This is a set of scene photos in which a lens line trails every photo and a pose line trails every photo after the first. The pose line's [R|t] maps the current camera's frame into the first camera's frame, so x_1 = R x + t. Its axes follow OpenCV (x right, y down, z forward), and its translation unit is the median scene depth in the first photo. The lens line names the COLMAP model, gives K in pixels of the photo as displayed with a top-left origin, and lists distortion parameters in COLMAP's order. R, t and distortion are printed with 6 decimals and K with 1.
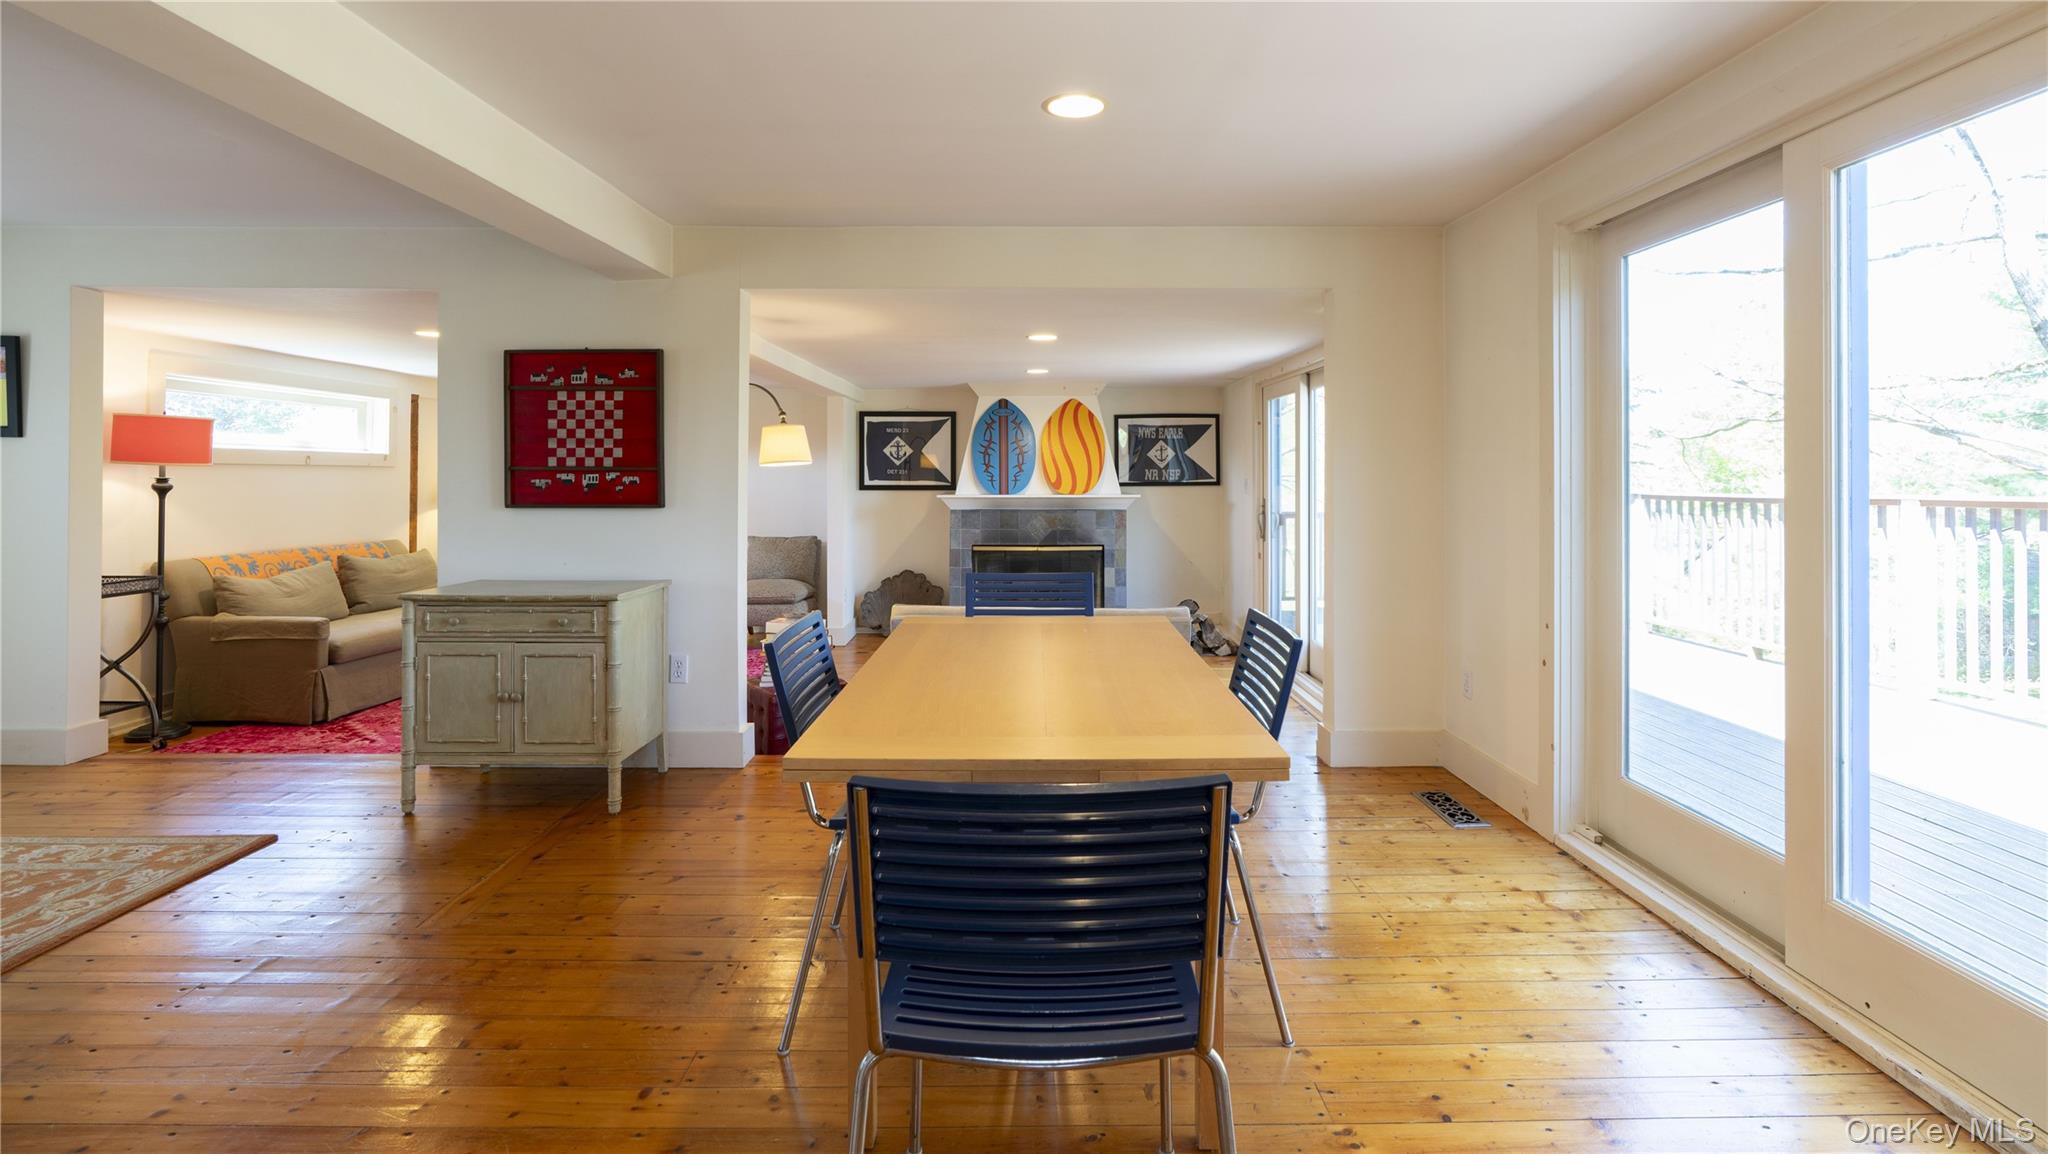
lens RADIAL K [[920.3, 0, 1028.1], [0, 920.3, 478.6], [0, 0, 1]] dist [-0.013071, -0.000188]
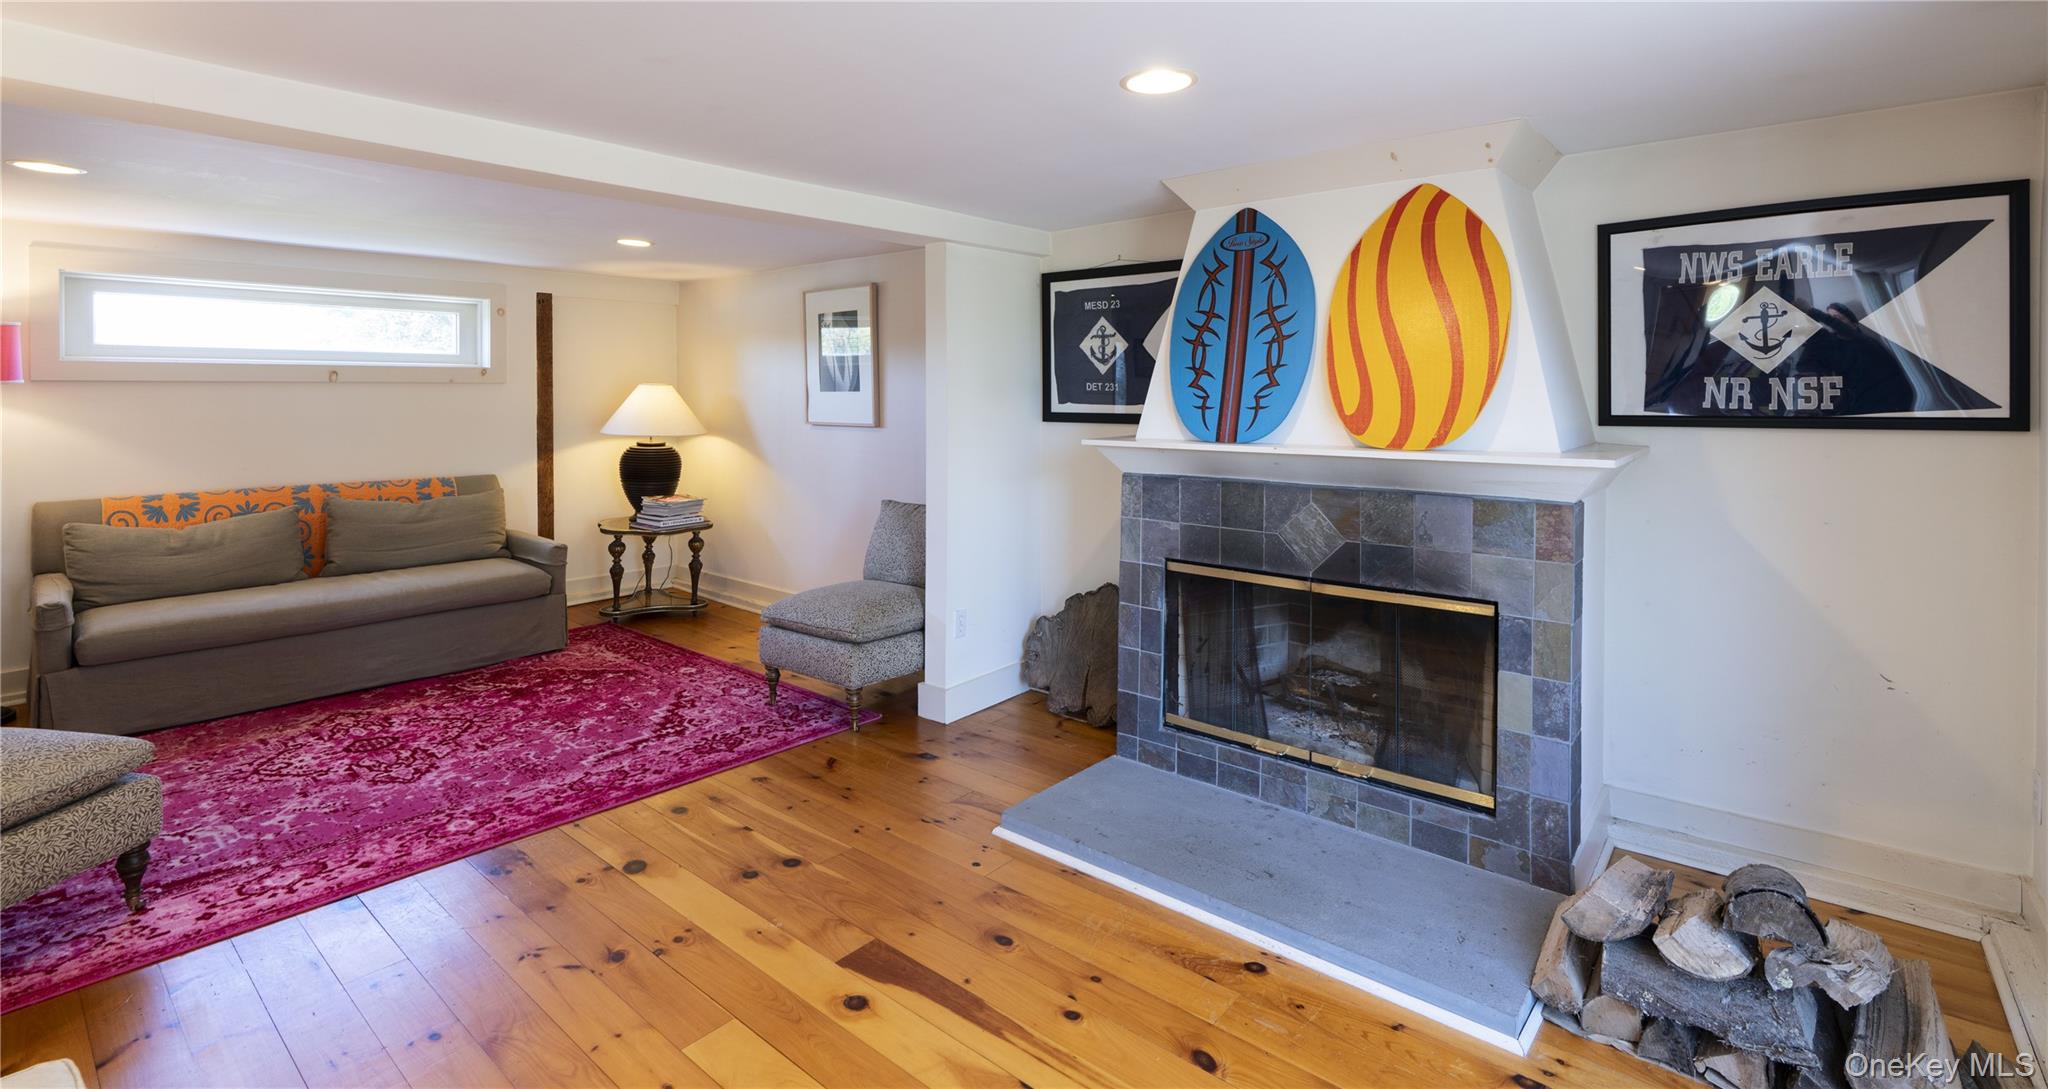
lens RADIAL K [[919.0, 0, 1027.9], [0, 919.0, 403.2], [0, 0, 1]] dist [-0.005120, 0.000561]
pose [[0.764794, 0.008550, -0.644219, 0.166637], [-0.000012, 0.999912, 0.013258, -0.005519], [0.644275, -0.010132, 0.764726, 0.633550]]
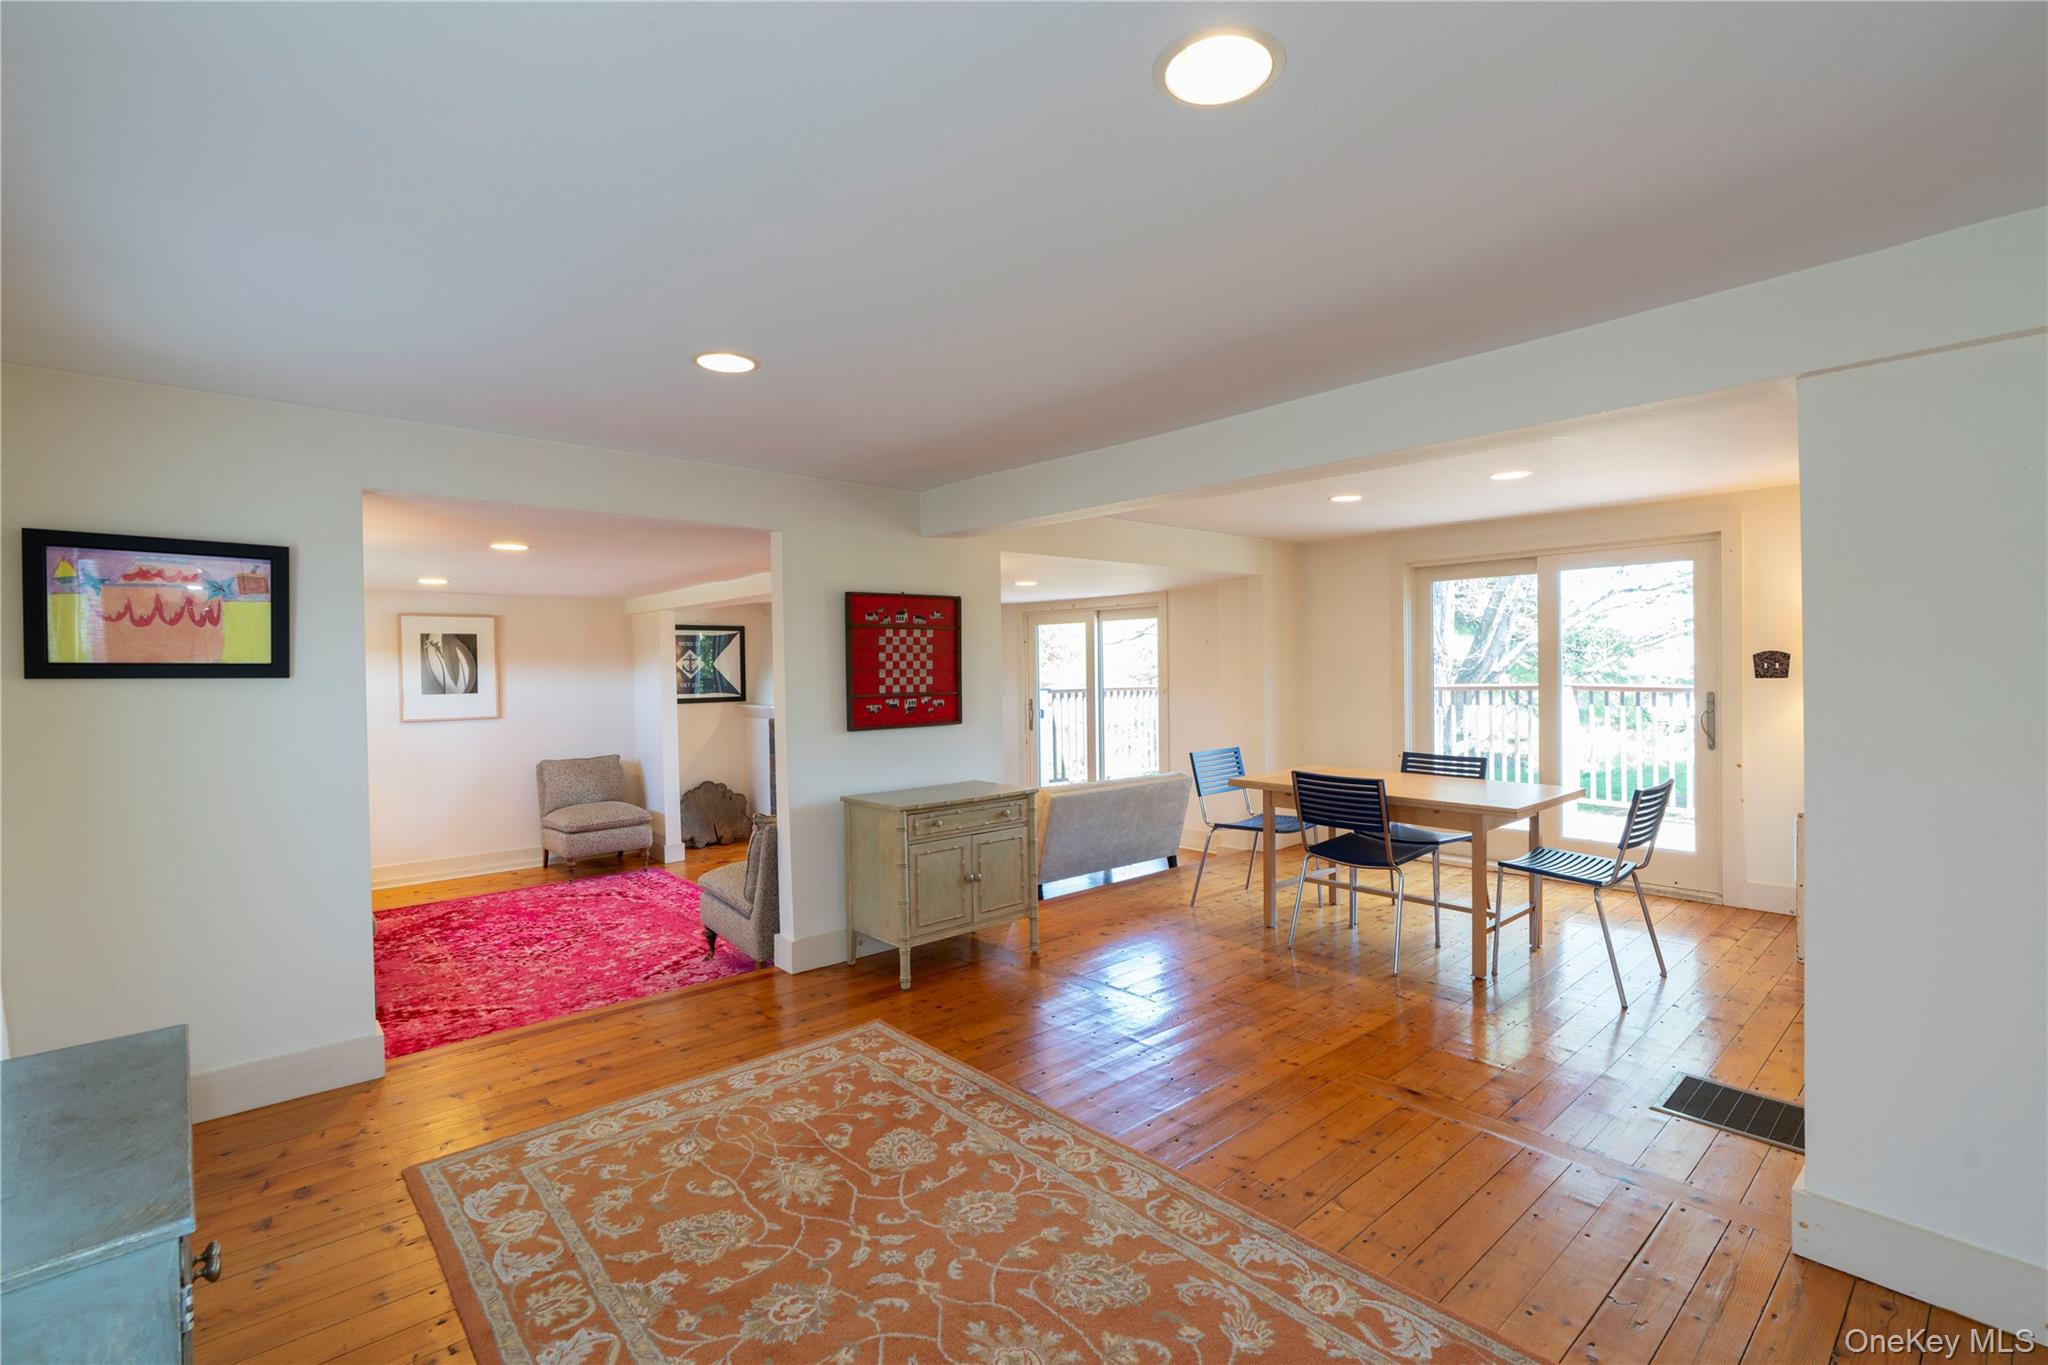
lens RADIAL K [[932.1, 0, 1009.9], [0, 932.1, 684.9], [0, 0, 1]] dist [-0.009827, 0.001826]
pose [[0.759064, -0.027267, 0.650445, -0.584099], [0.019332, 0.999626, 0.019345, -0.022033], [-0.650729, -0.002110, 0.759307, -0.002401]]
